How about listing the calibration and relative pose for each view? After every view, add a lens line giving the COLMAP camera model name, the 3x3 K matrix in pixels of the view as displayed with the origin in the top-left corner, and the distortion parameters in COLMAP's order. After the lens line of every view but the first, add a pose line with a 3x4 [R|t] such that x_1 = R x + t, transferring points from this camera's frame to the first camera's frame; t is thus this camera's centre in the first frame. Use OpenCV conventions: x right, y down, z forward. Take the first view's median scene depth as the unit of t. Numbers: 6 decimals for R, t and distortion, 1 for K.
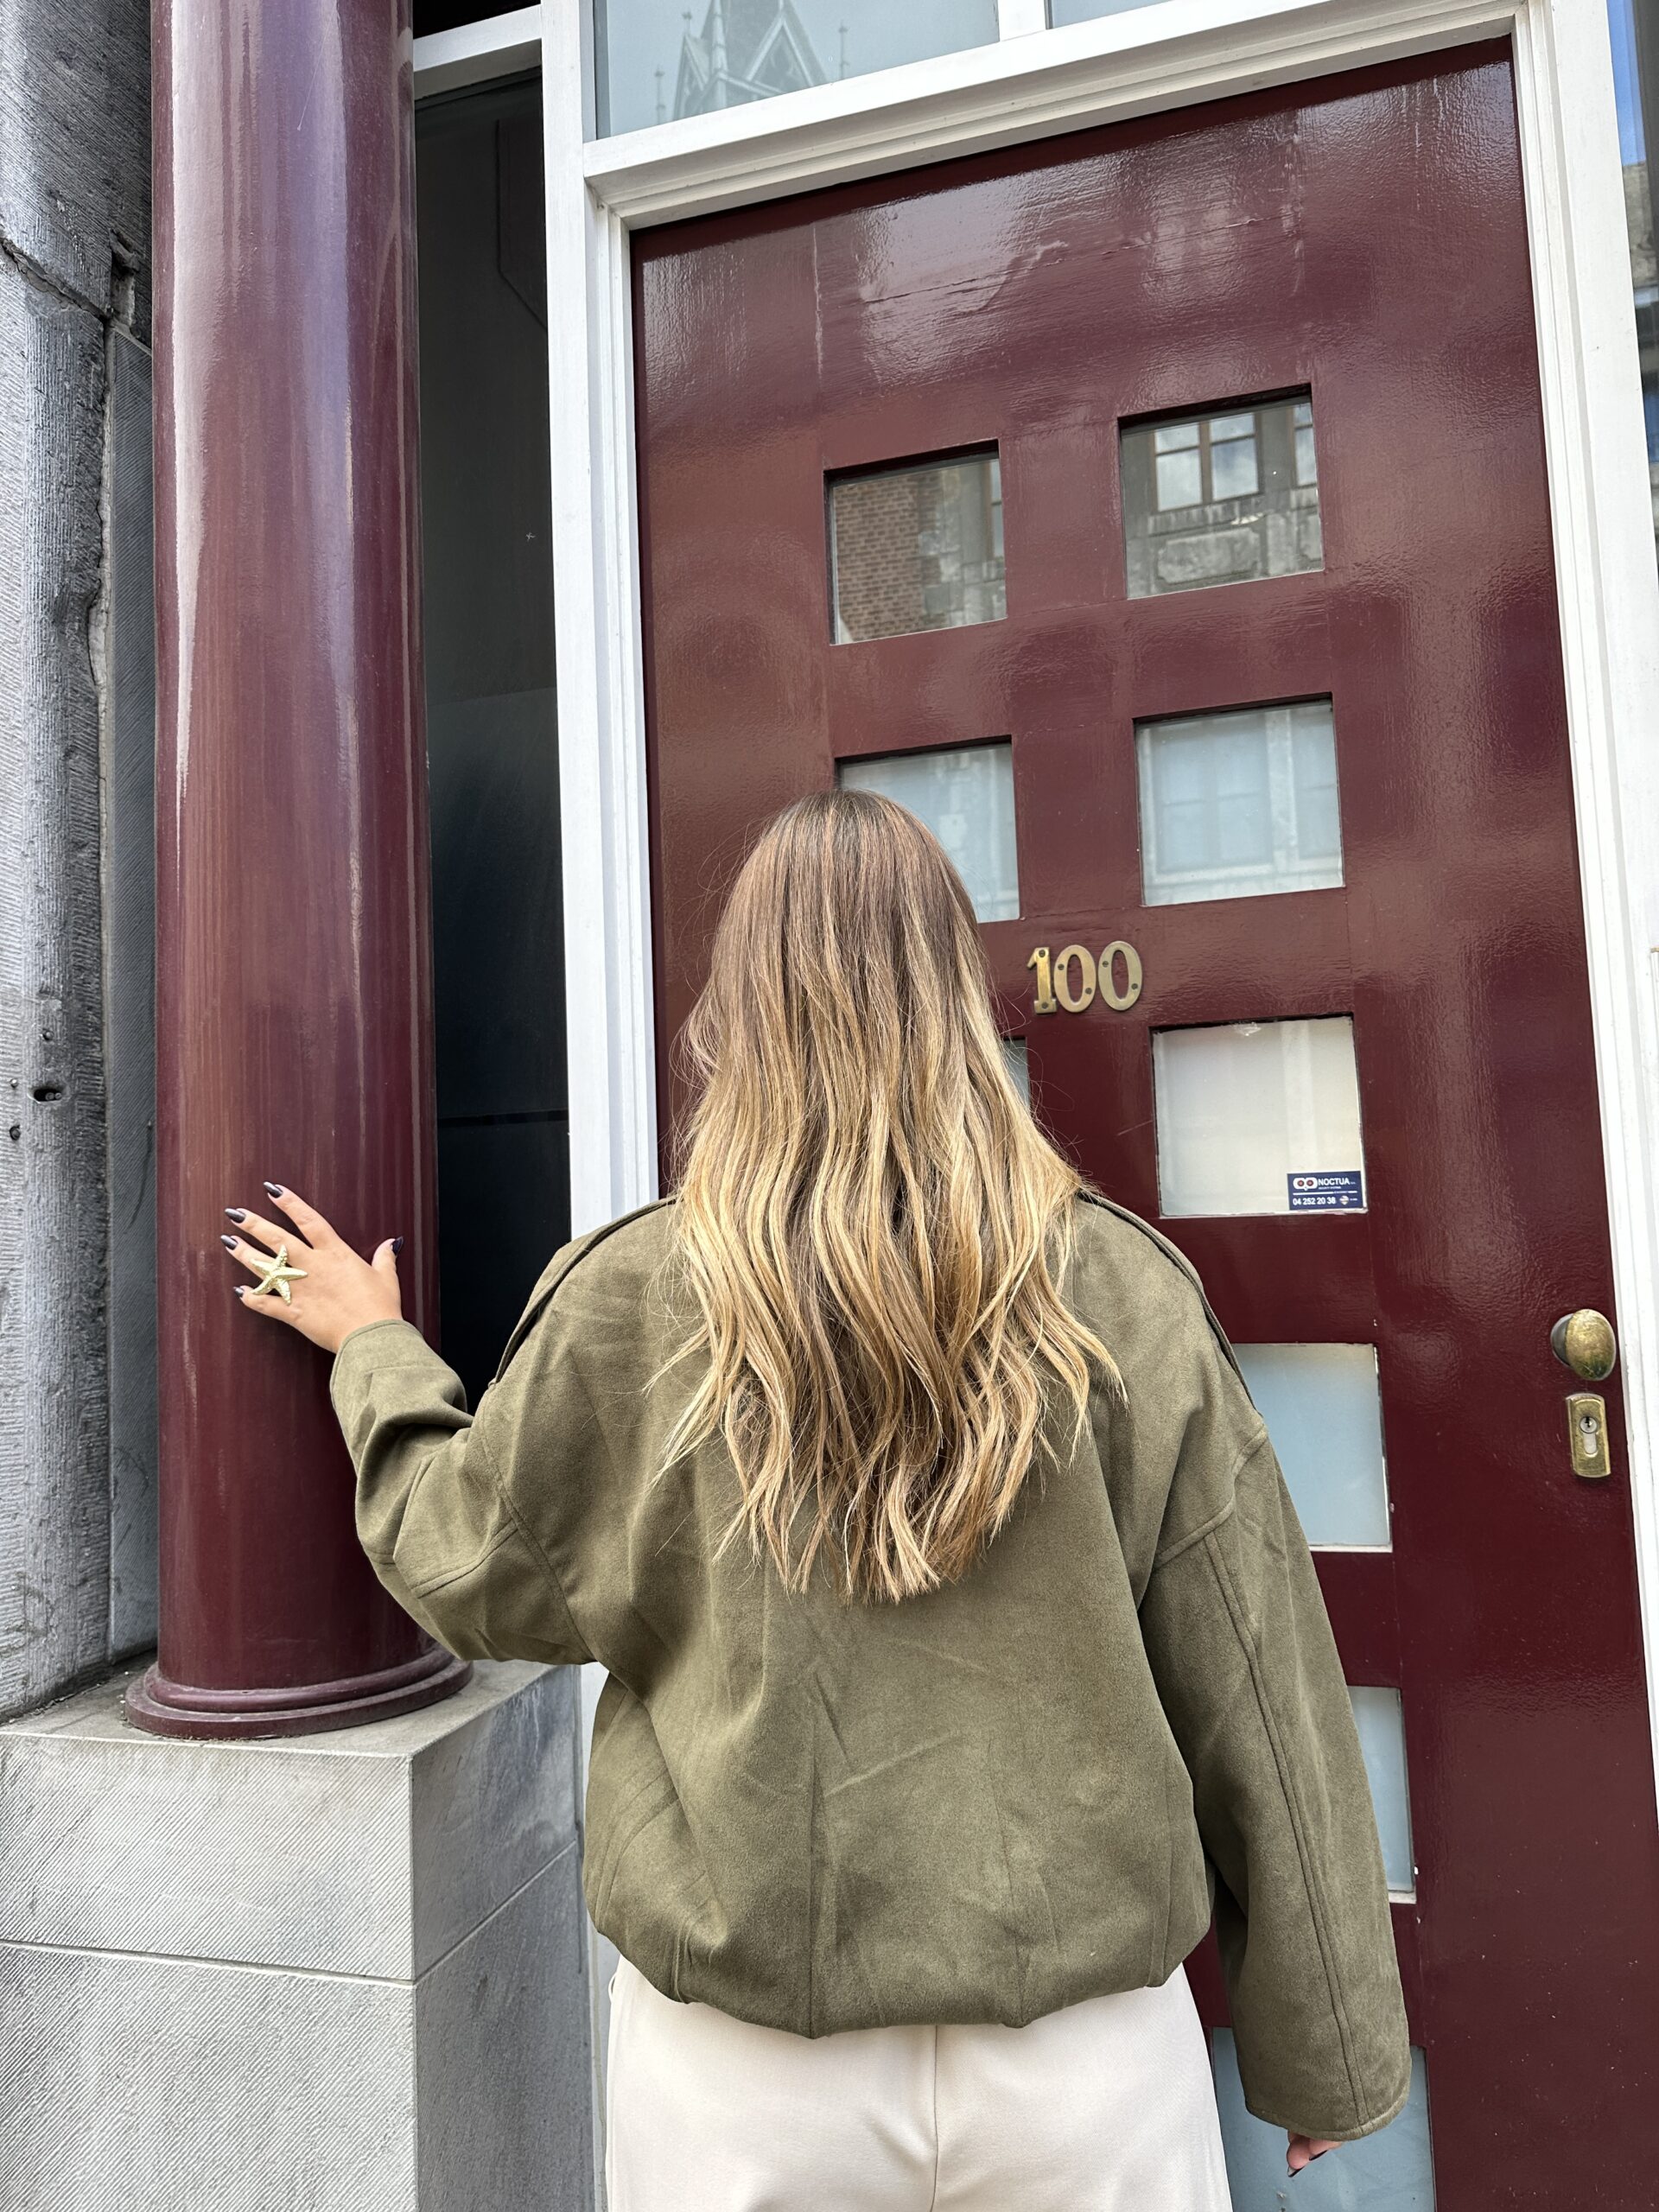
lens RADIAL K [[1533.2, 0, 832.0], [0, 1533.2, 1091.1], [0, 0, 1]] dist [-0.003692, -0.006874]
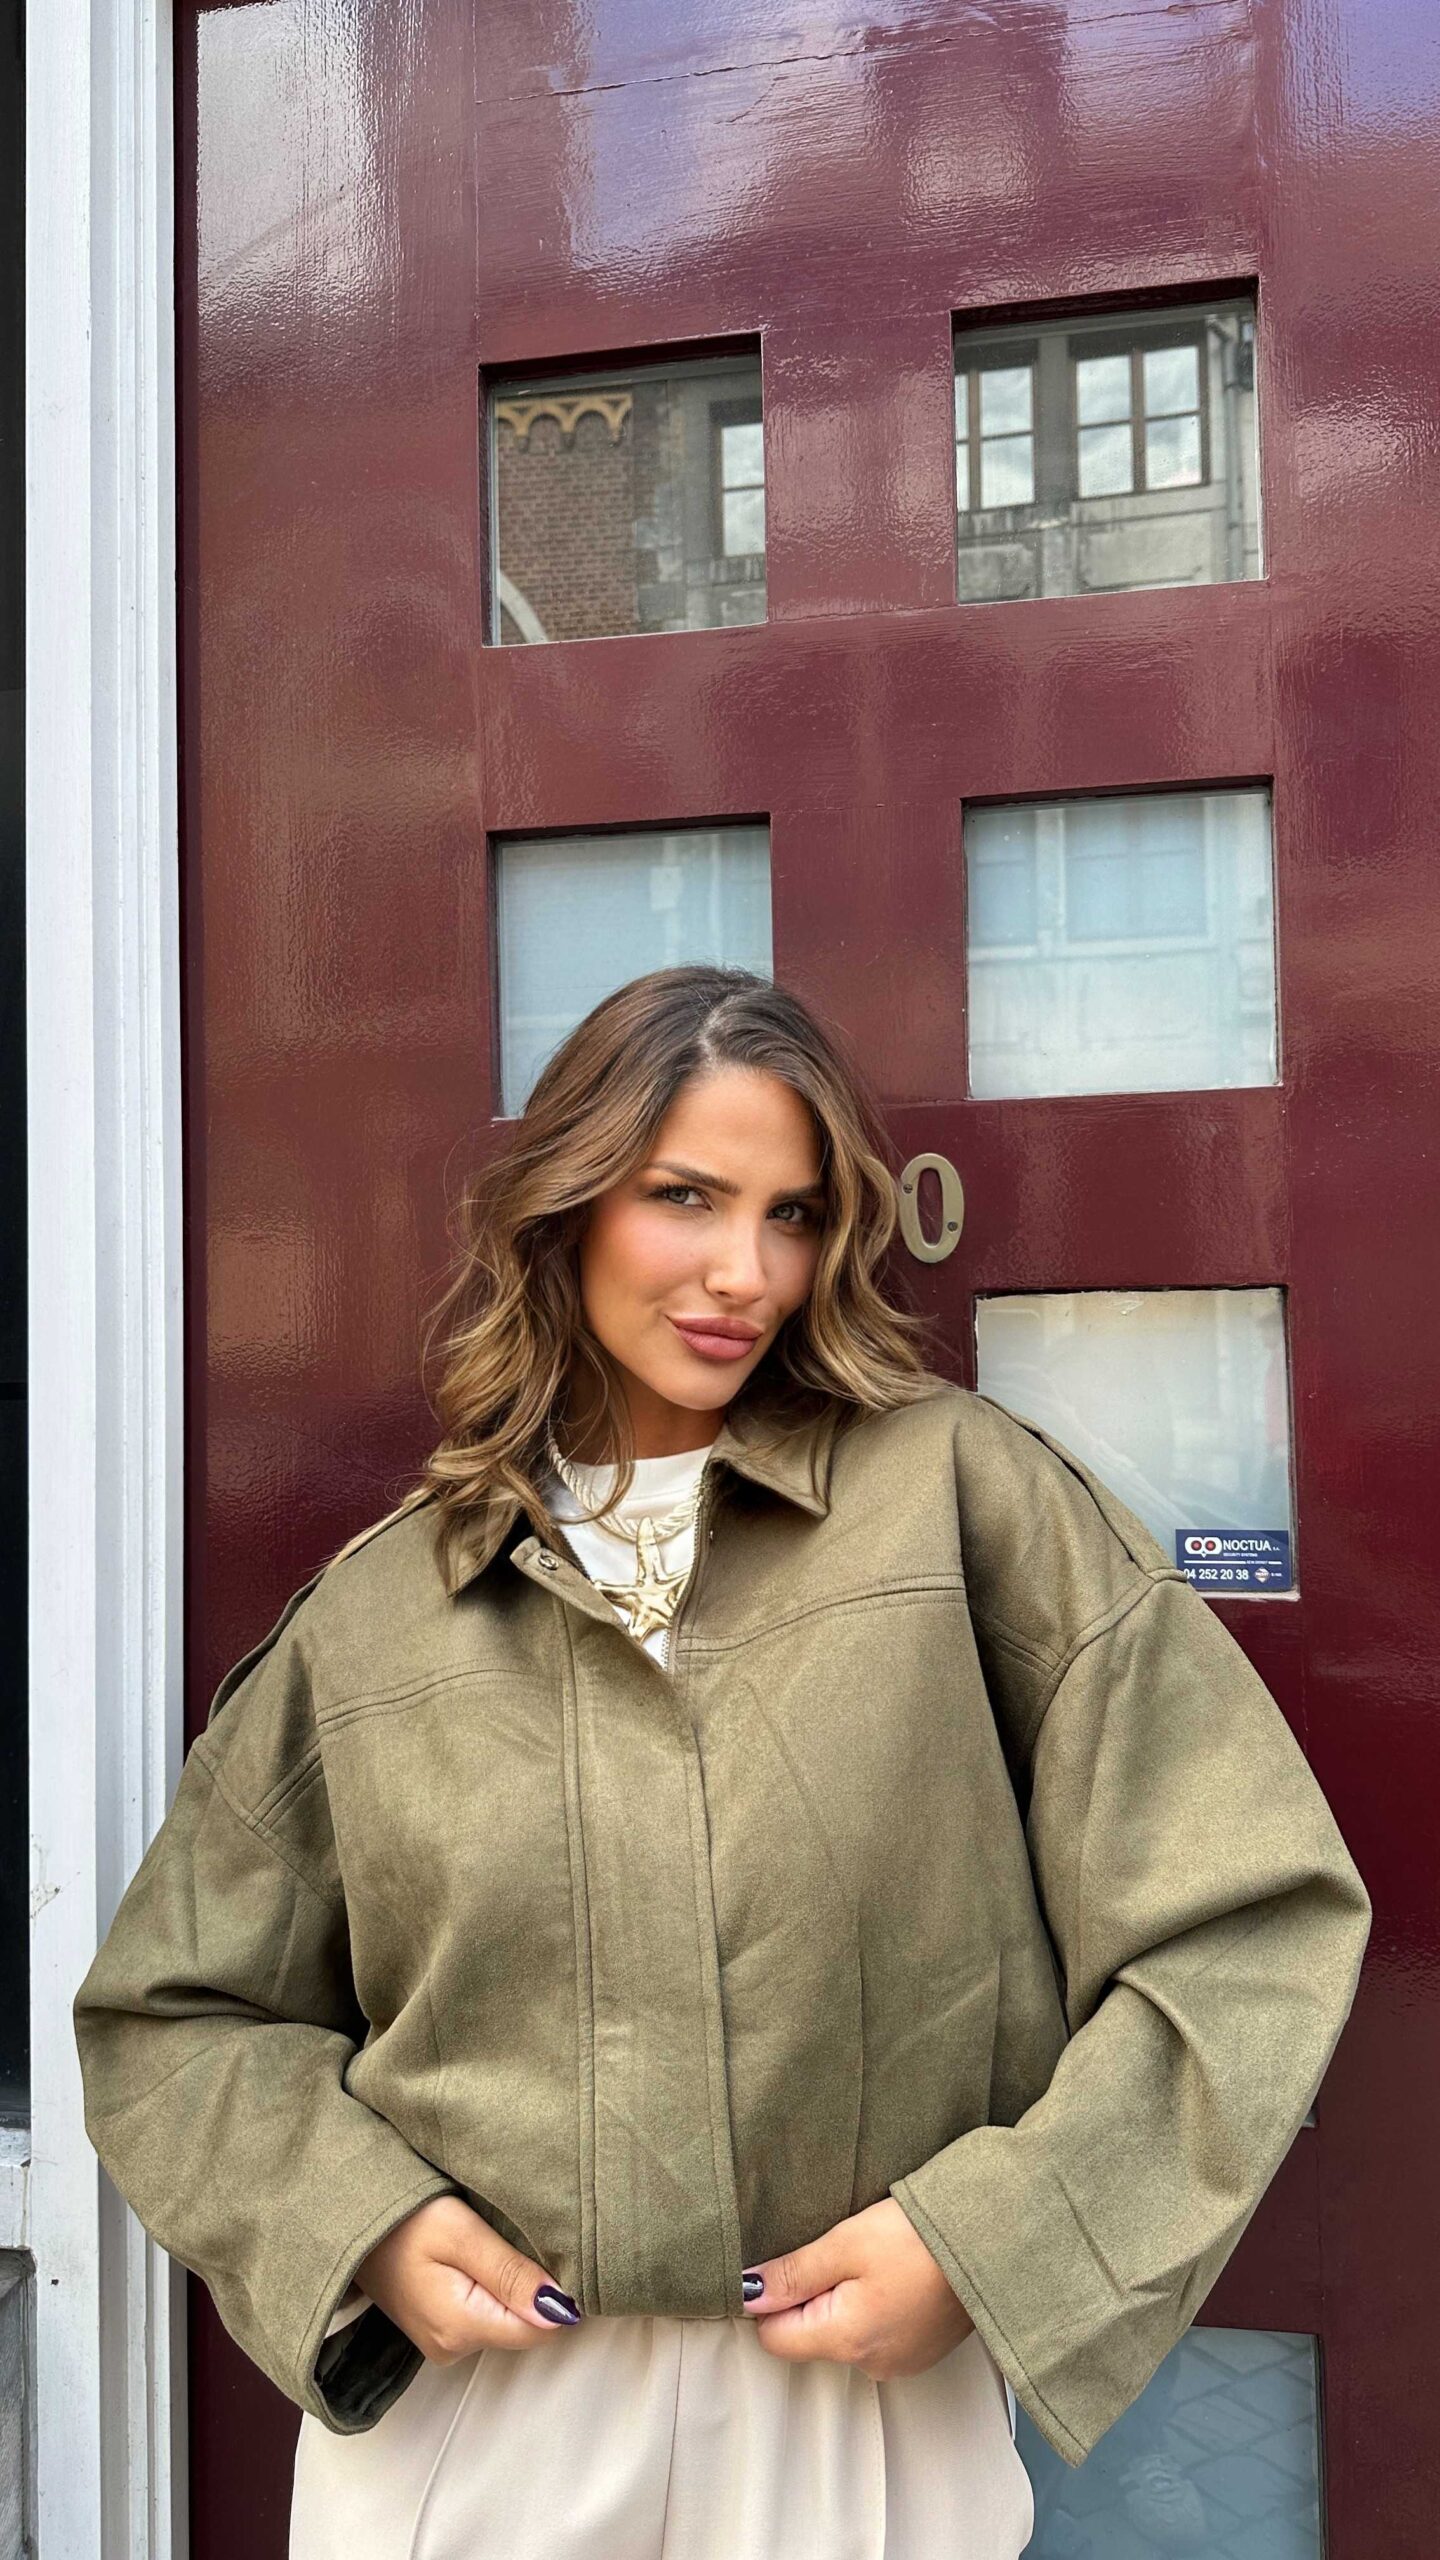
lens RADIAL K [[1815.7, 0, 745.0], [0, 1815.7, 1293.7], [0, 0, 1]] dist [-0.007397, 0.006353]
pose [[0.991450, 0.022797, 0.128478, 0.016041], [-0.029680, 0.998210, 0.051917, -0.074780], [-0.127064, -0.055286, 0.990352, 0.257742]]
